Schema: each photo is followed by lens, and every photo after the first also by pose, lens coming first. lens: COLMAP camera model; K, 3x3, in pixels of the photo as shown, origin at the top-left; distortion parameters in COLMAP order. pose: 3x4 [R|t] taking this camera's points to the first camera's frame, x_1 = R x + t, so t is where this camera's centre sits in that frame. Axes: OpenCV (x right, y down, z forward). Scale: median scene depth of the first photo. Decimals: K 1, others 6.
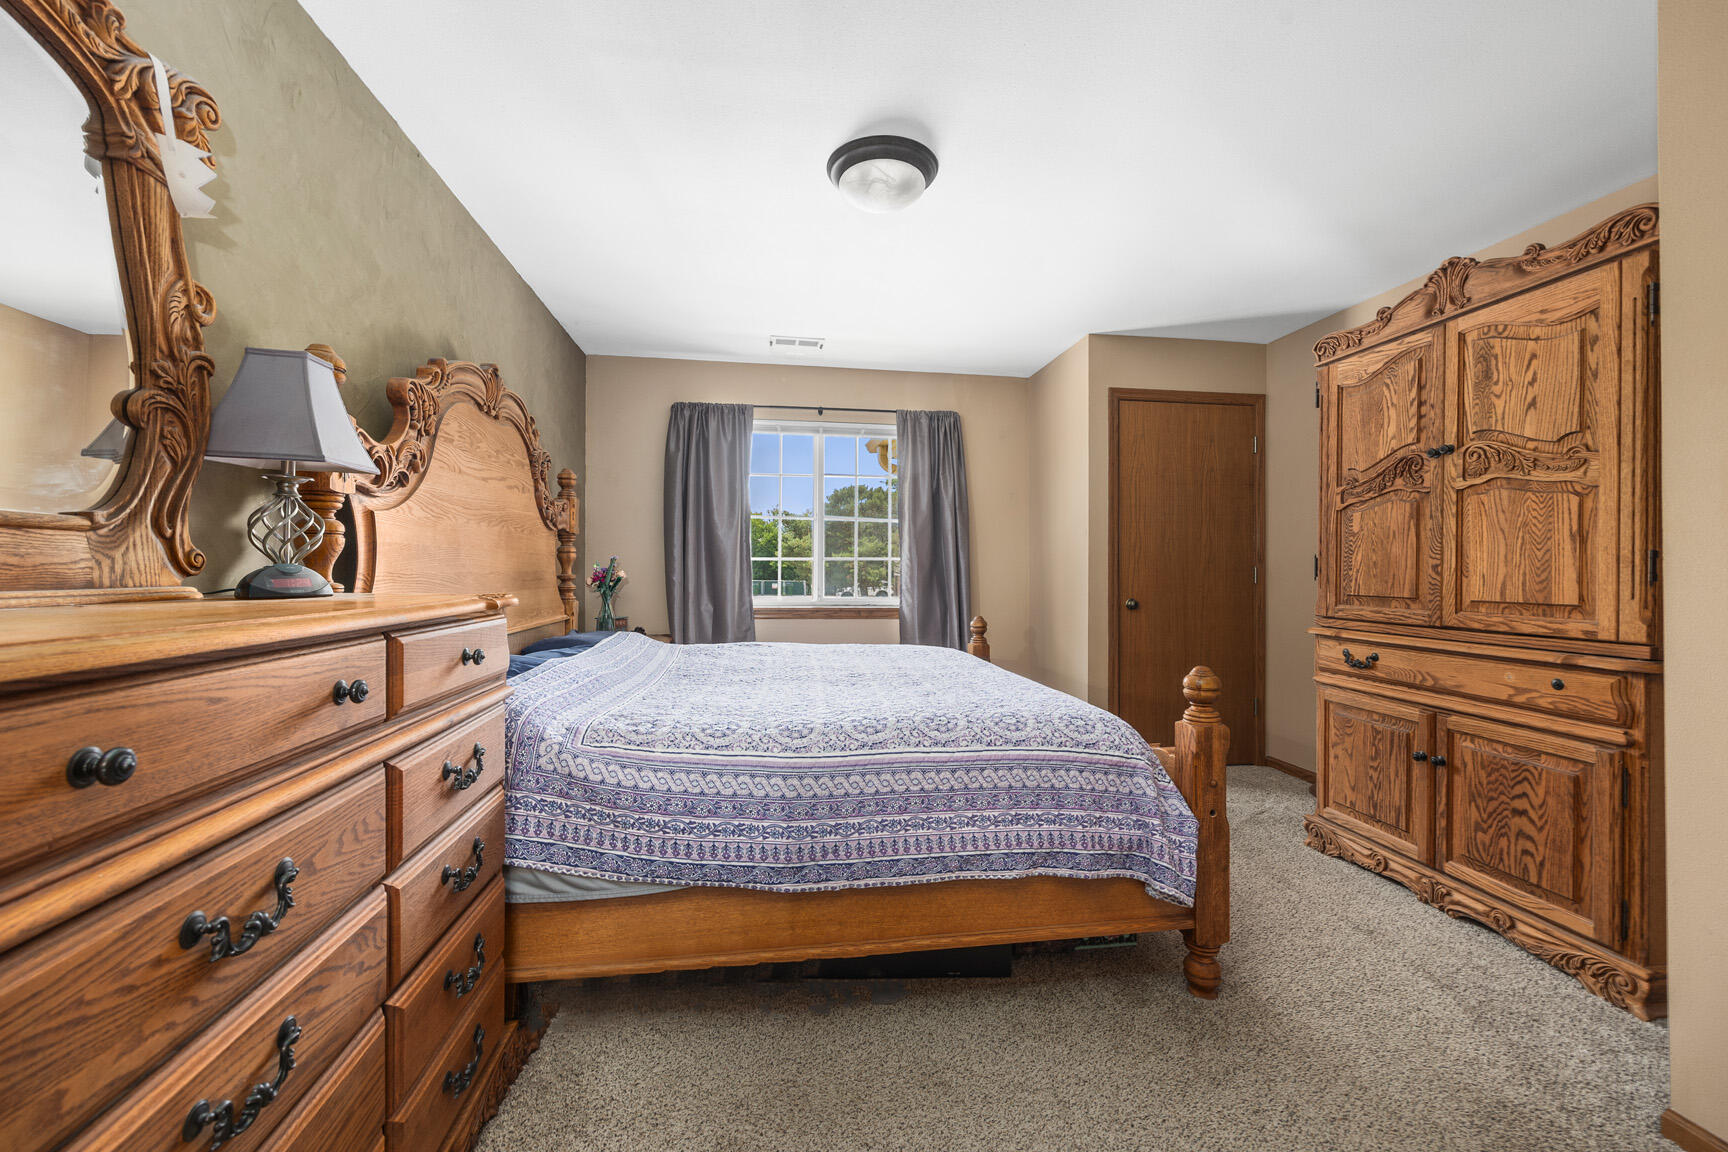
lens RADIAL K [[694.1, 0, 860.7], [0, 694.1, 570.7], [0, 0, 1]] dist [-0.004266, -0.000036]
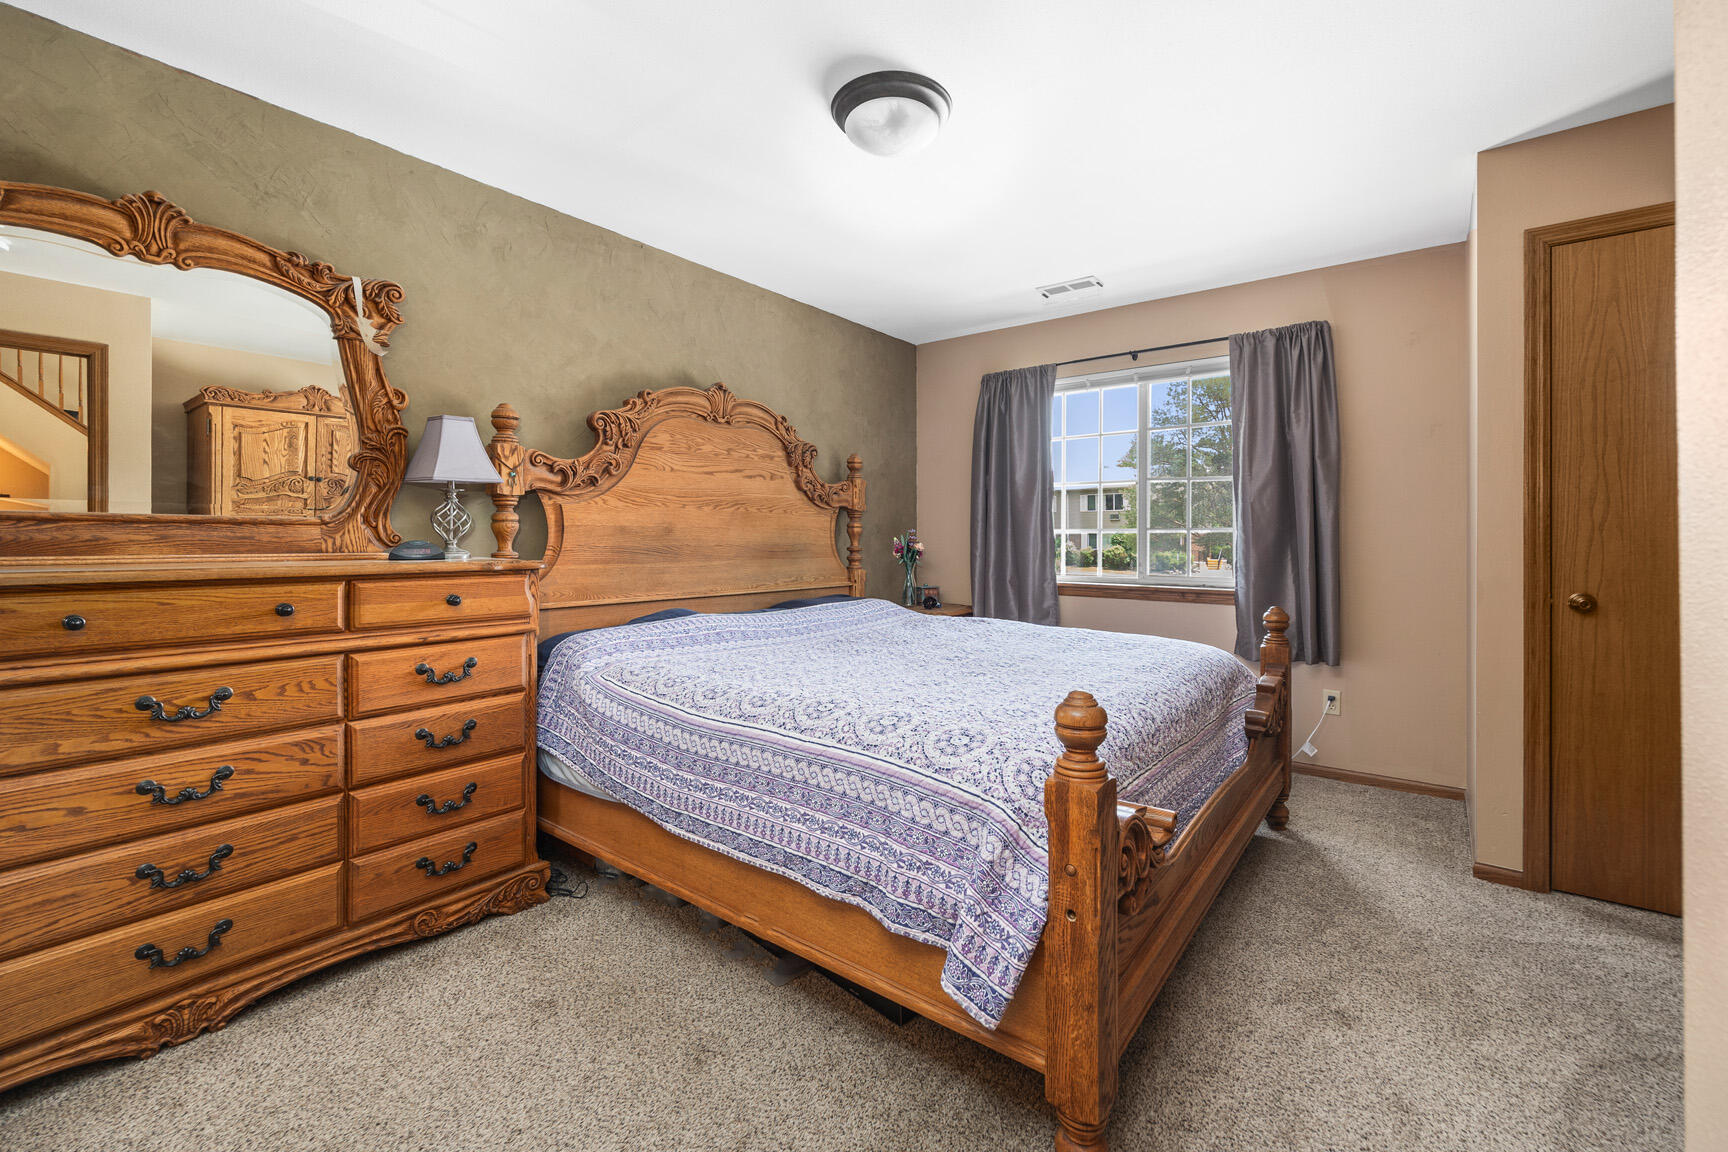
lens RADIAL K [[694.1, 0, 821.6], [0, 694.1, 544.6], [0, 0, 1]] dist [-0.004266, -0.000036]
pose [[0.695231, 0.001537, -0.718785, 0.825086], [0.000612, 0.999996, 0.002730, -0.002450], [0.718786, -0.002337, 0.695227, 0.379711]]
